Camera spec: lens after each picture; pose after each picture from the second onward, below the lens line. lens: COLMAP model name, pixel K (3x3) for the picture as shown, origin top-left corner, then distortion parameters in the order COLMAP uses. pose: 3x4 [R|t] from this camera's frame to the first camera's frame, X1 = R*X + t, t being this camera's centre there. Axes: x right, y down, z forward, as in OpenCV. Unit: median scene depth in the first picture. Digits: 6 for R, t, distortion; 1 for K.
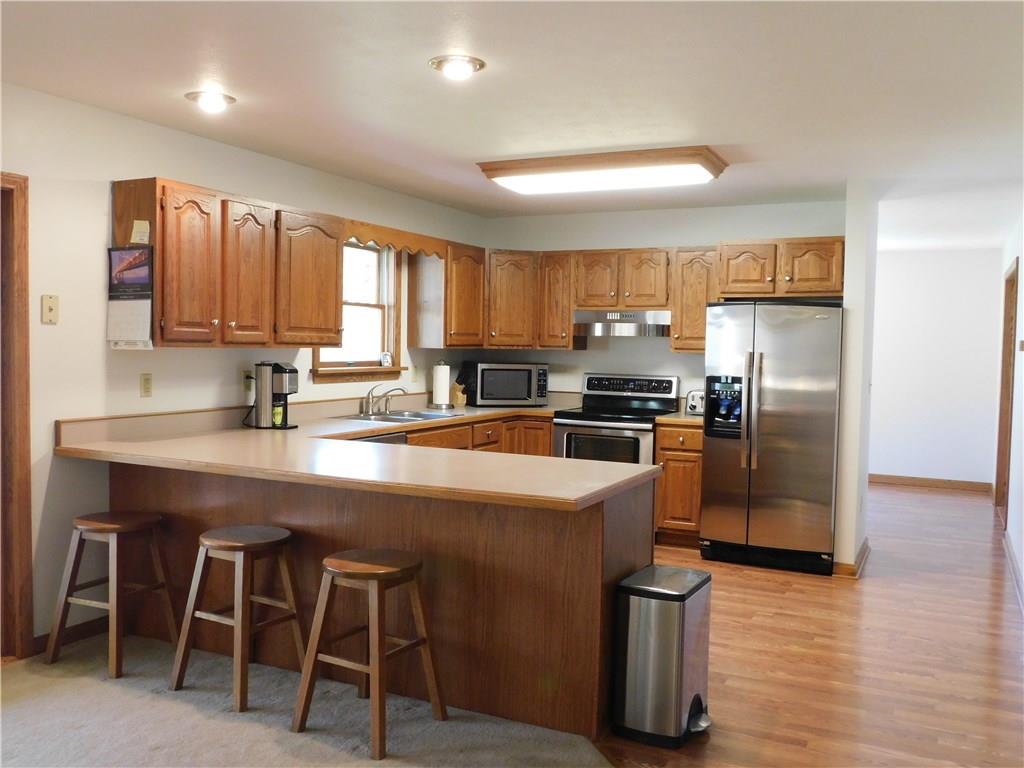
lens RADIAL K [[892.9, 0, 508.0], [0, 892.9, 384.4], [0, 0, 1]] dist [-0.003960, -0.006702]
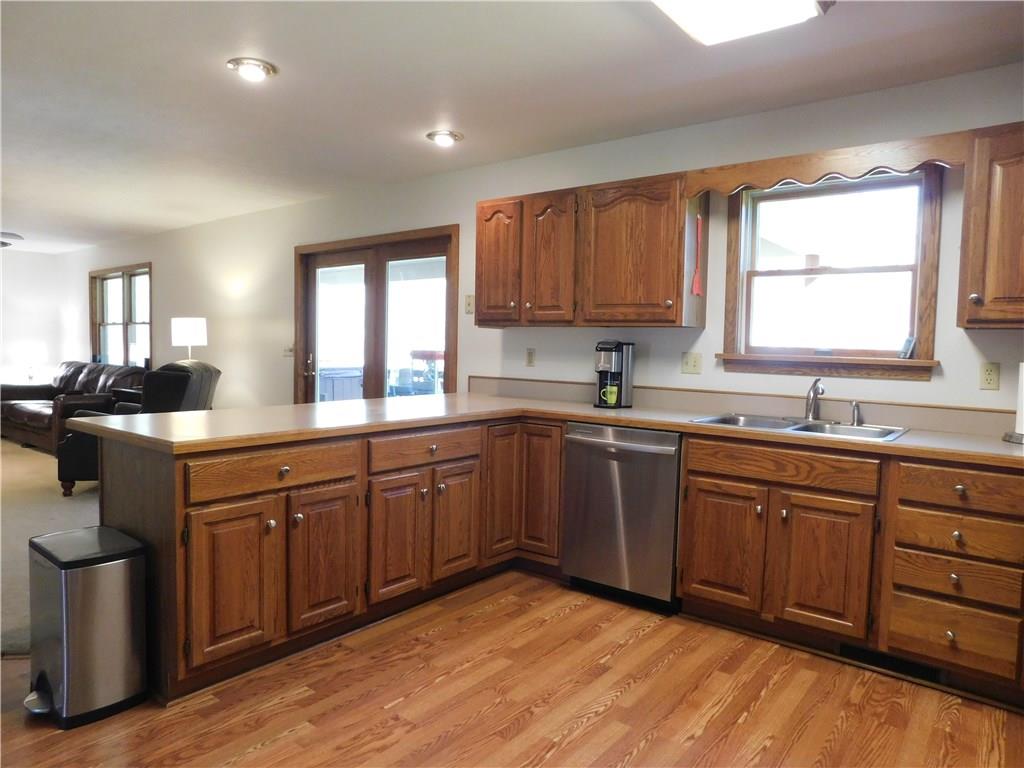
lens RADIAL K [[682.8, 0, 512.0], [0, 682.8, 384.0], [0, 0, 1]] dist [-0.075419, 0.069872]
pose [[-0.210243, 0.033530, -0.977074, 0.460277], [-0.072699, 0.996109, 0.049826, -0.006253], [0.974942, 0.081508, -0.206987, 0.947626]]
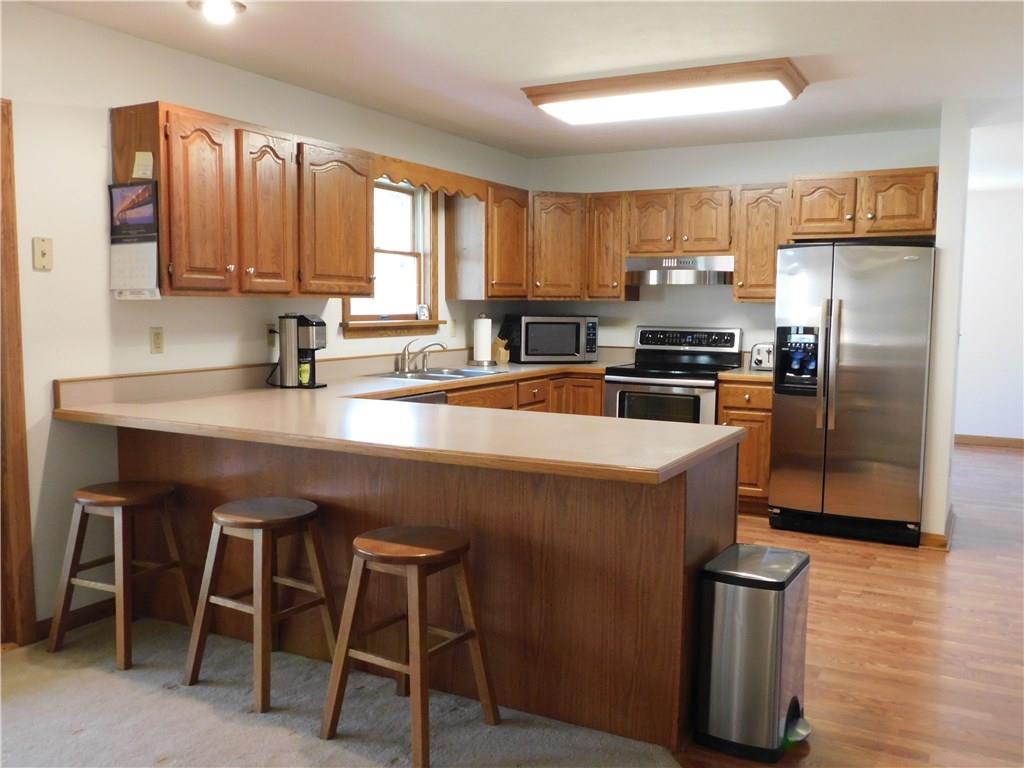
lens RADIAL K [[892.9, 0, 508.0], [0, 892.9, 384.4], [0, 0, 1]] dist [-0.003960, -0.006702]
pose [[0.999183, -0.006937, -0.039805, -0.014456], [0.008725, 0.998953, 0.044914, 0.006425], [0.039451, -0.045224, 0.998198, 0.094693]]
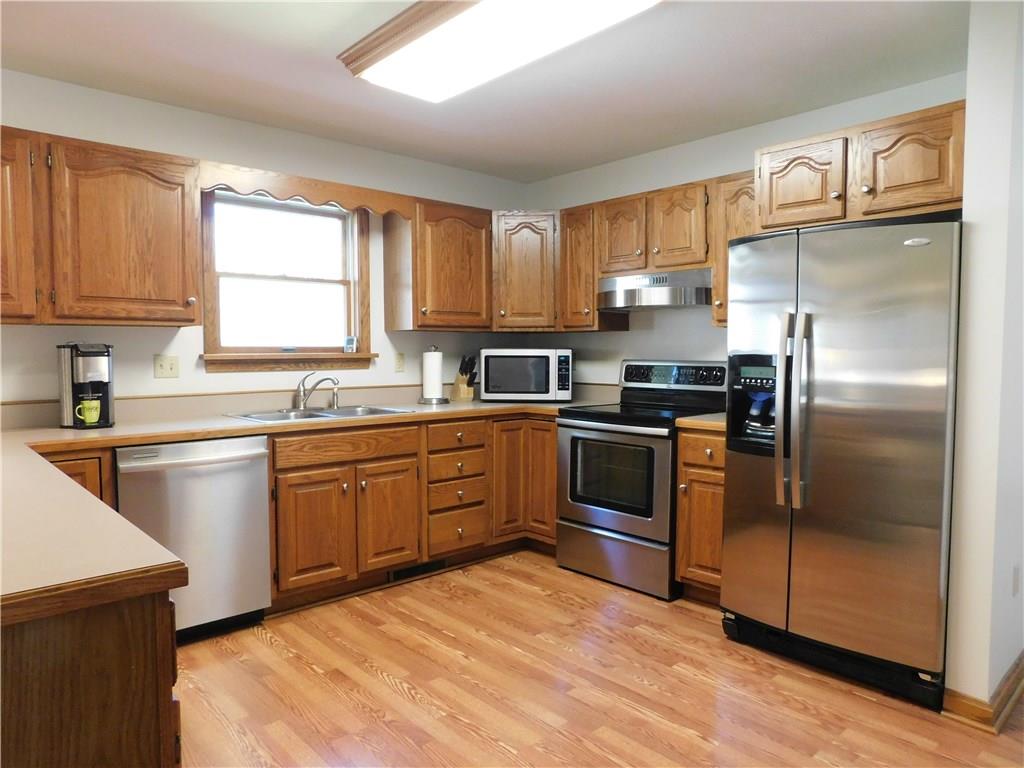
lens RADIAL K [[673.5, 0, 508.9], [0, 673.5, 385.1], [0, 0, 1]] dist [-0.071704, 0.063447]
pose [[0.930748, -0.002676, -0.365651, 0.269957], [0.003367, 0.999994, 0.001252, 0.011080], [0.365646, -0.002397, 0.930751, 0.535525]]
